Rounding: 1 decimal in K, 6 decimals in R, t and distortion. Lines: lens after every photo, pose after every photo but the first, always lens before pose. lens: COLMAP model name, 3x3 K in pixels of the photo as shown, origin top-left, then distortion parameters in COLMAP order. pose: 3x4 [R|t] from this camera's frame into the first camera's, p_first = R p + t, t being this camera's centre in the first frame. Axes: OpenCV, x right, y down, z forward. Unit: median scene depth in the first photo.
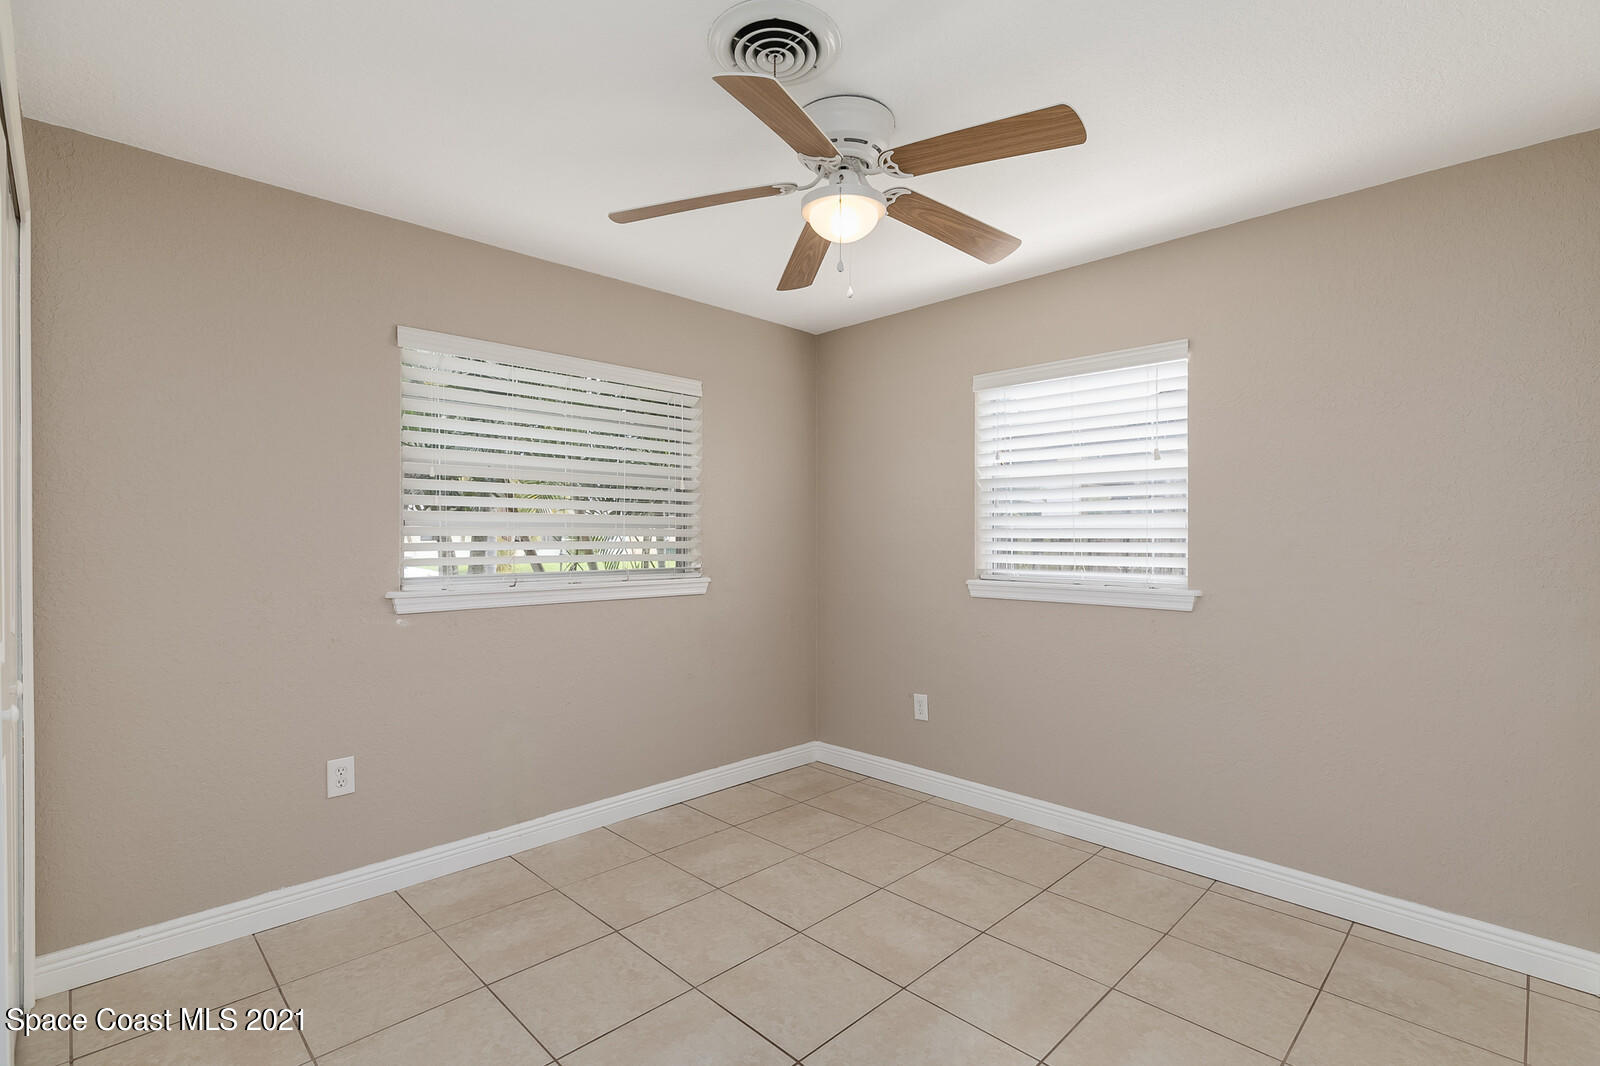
lens RADIAL K [[742.3, 0, 800.0], [0, 742.3, 533.0], [0, 0, 1]] dist [-0.000202, -0.000305]
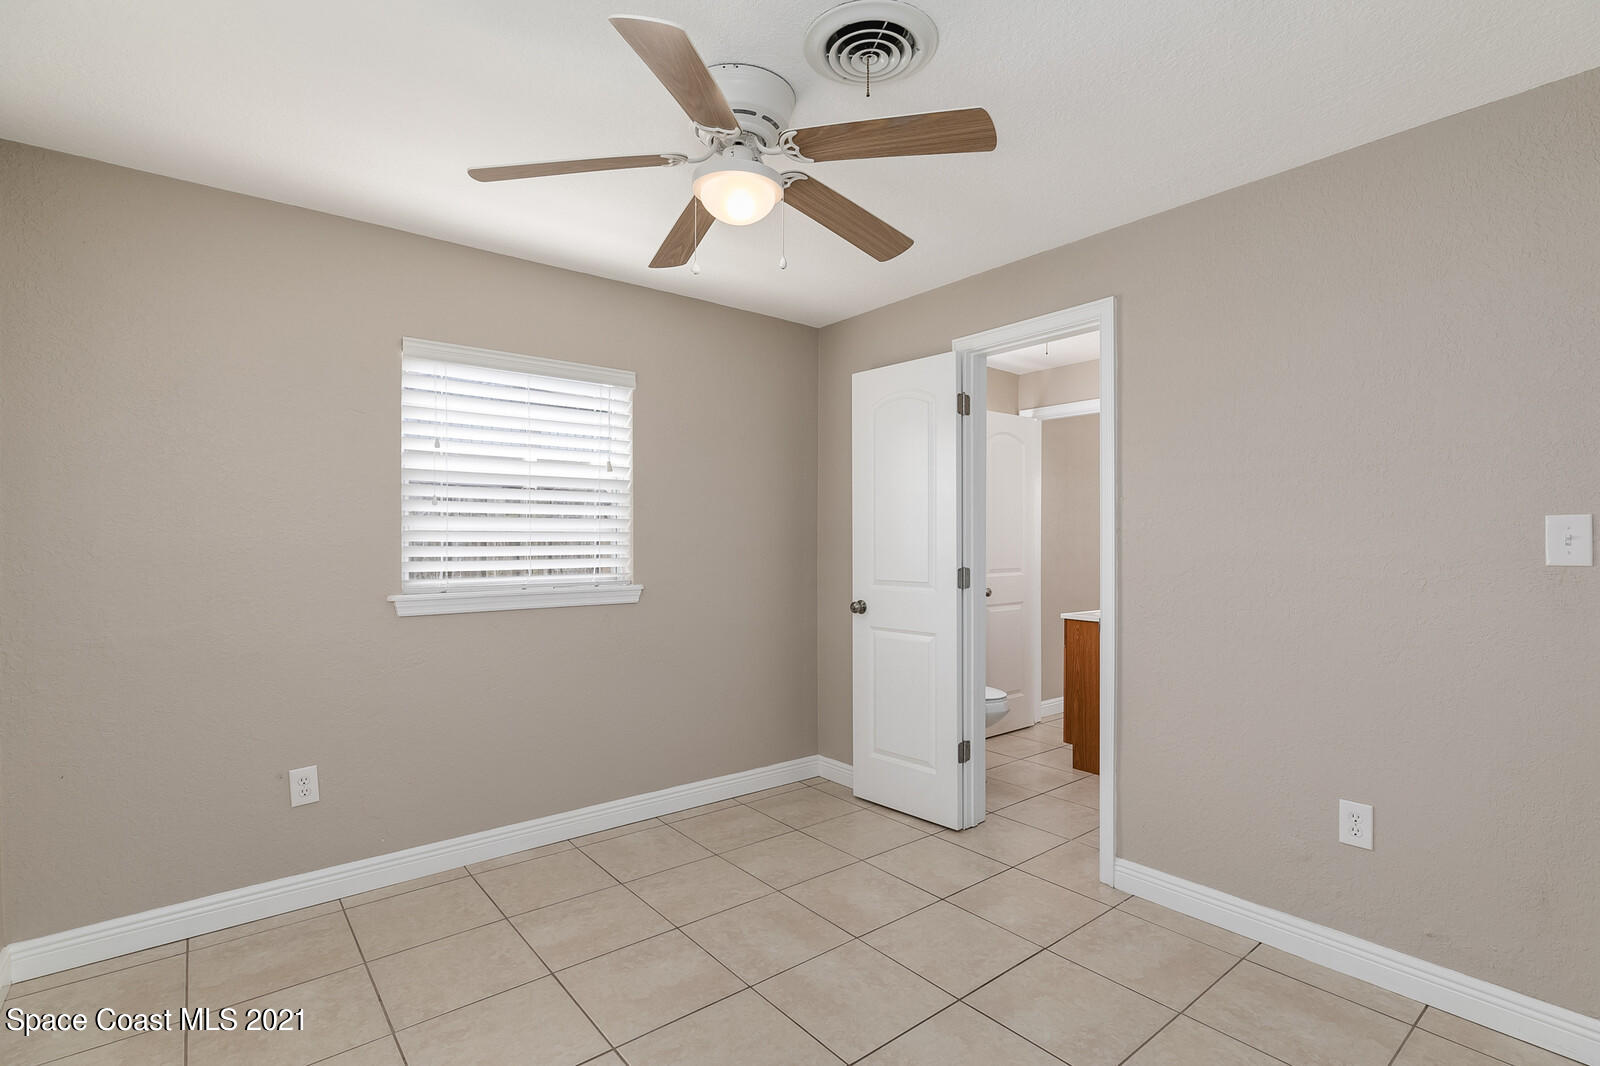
lens RADIAL K [[745.1, 0, 809.3], [0, 745.1, 540.4], [0, 0, 1]] dist [-0.000436, -0.000179]
pose [[0.101798, -0.001689, 0.994804, -0.607076], [-0.003530, 0.999992, 0.002059, 0.002241], [-0.994799, -0.003721, 0.101792, 0.579262]]
